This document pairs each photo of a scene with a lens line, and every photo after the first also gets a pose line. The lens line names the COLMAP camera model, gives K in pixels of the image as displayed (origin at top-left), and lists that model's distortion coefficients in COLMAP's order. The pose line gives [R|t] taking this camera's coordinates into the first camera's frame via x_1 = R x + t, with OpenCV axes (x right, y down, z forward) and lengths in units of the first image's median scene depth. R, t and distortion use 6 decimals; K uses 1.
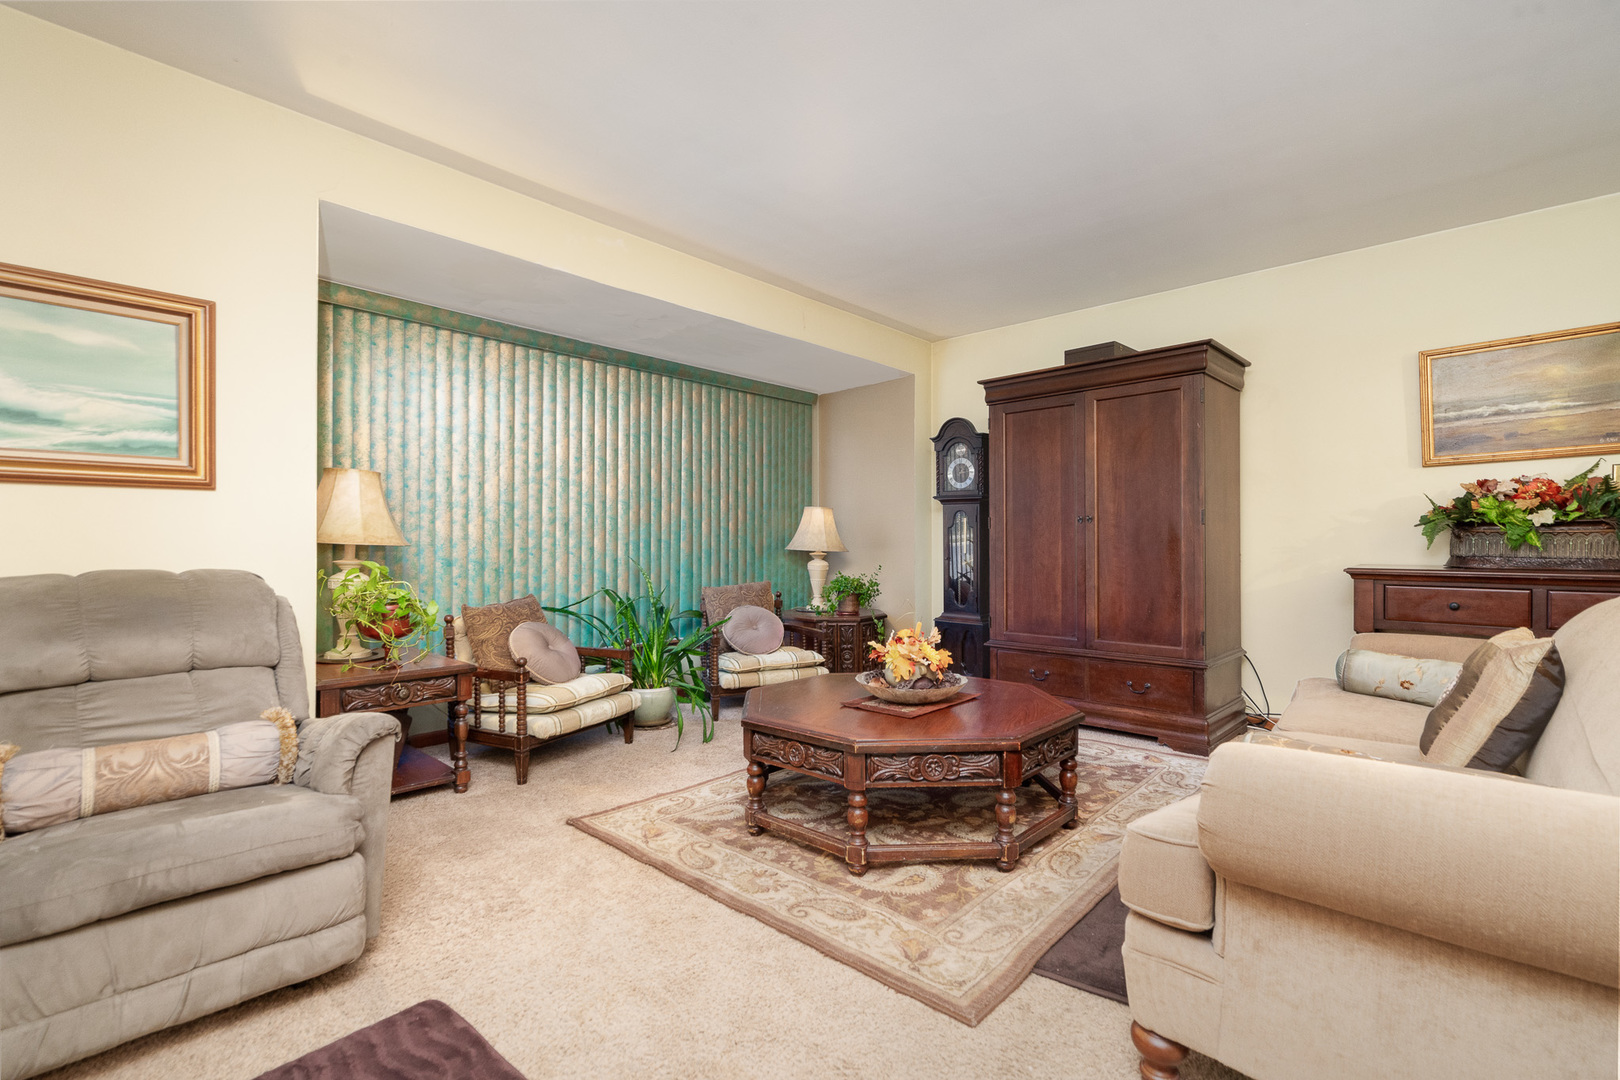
lens RADIAL K [[736.3, 0, 810.0], [0, 736.3, 540.0], [0, 0, 1]] dist [-0.000132, -0.000870]
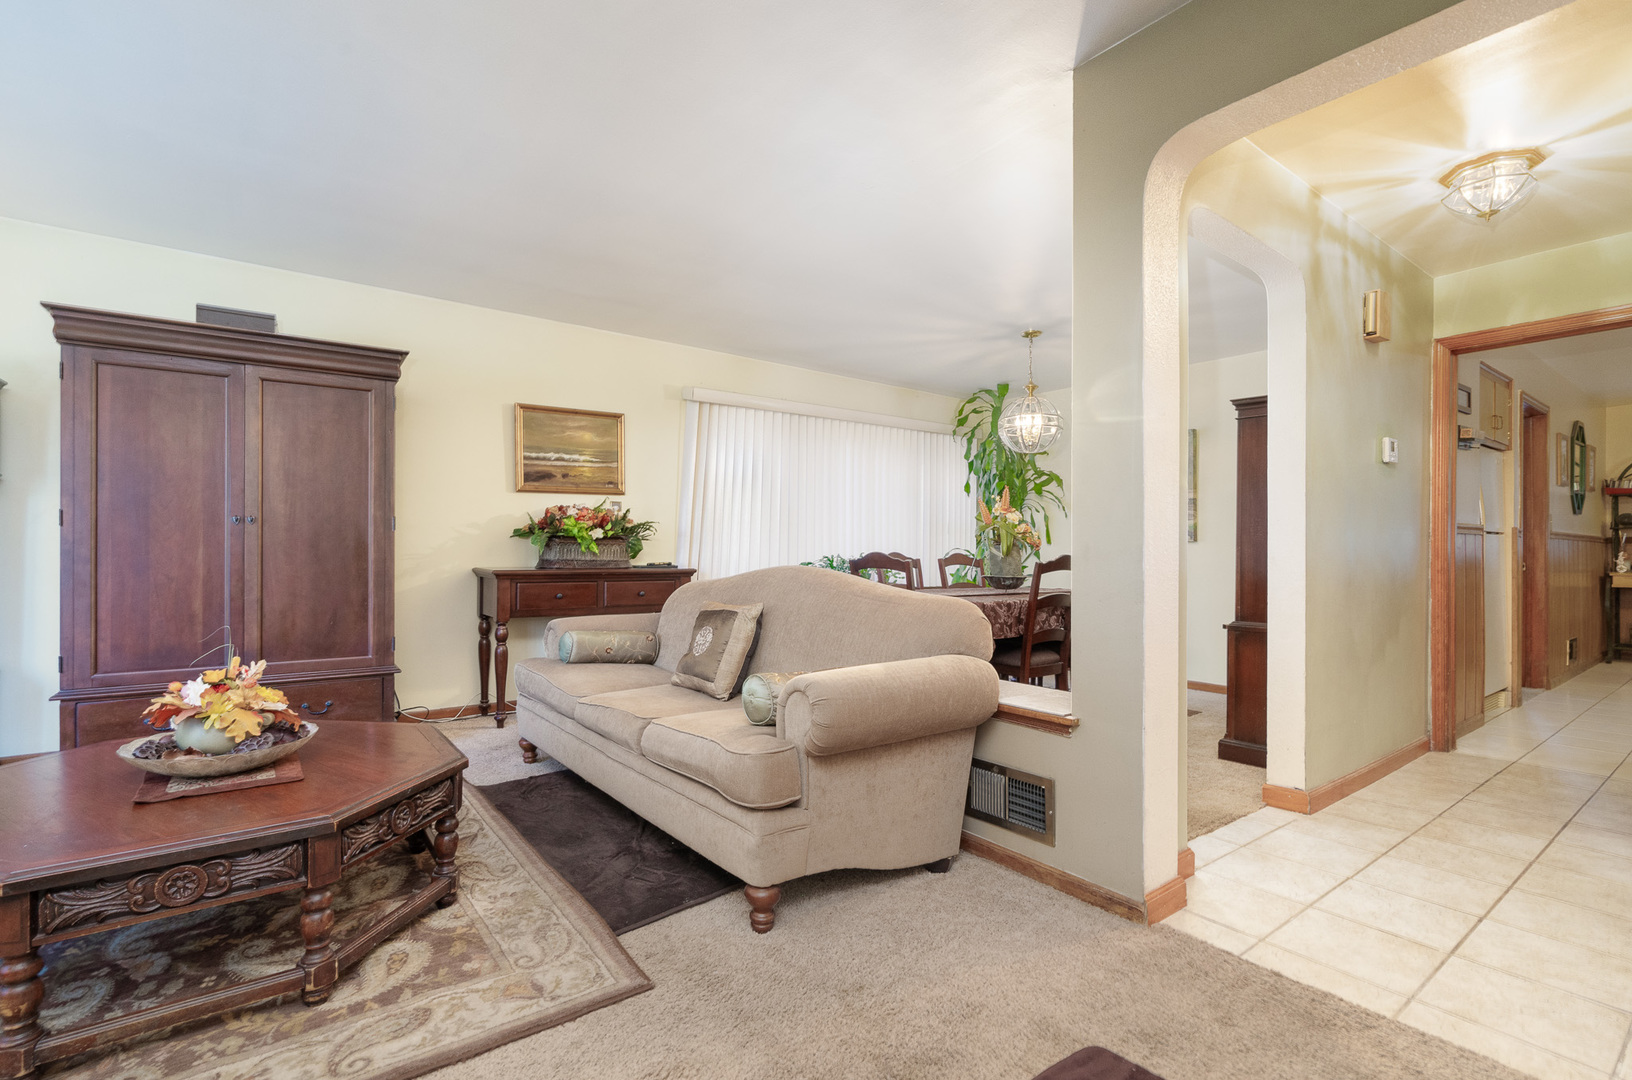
lens RADIAL K [[749.0, 0, 802.3], [0, 749.0, 542.3], [0, 0, 1]] dist [-0.001945, 0.000731]
pose [[0.189172, 0.013986, 0.981844, -0.407840], [-0.008810, 0.999882, -0.012545, 0.002390], [-0.981904, -0.006277, 0.189273, 0.274871]]
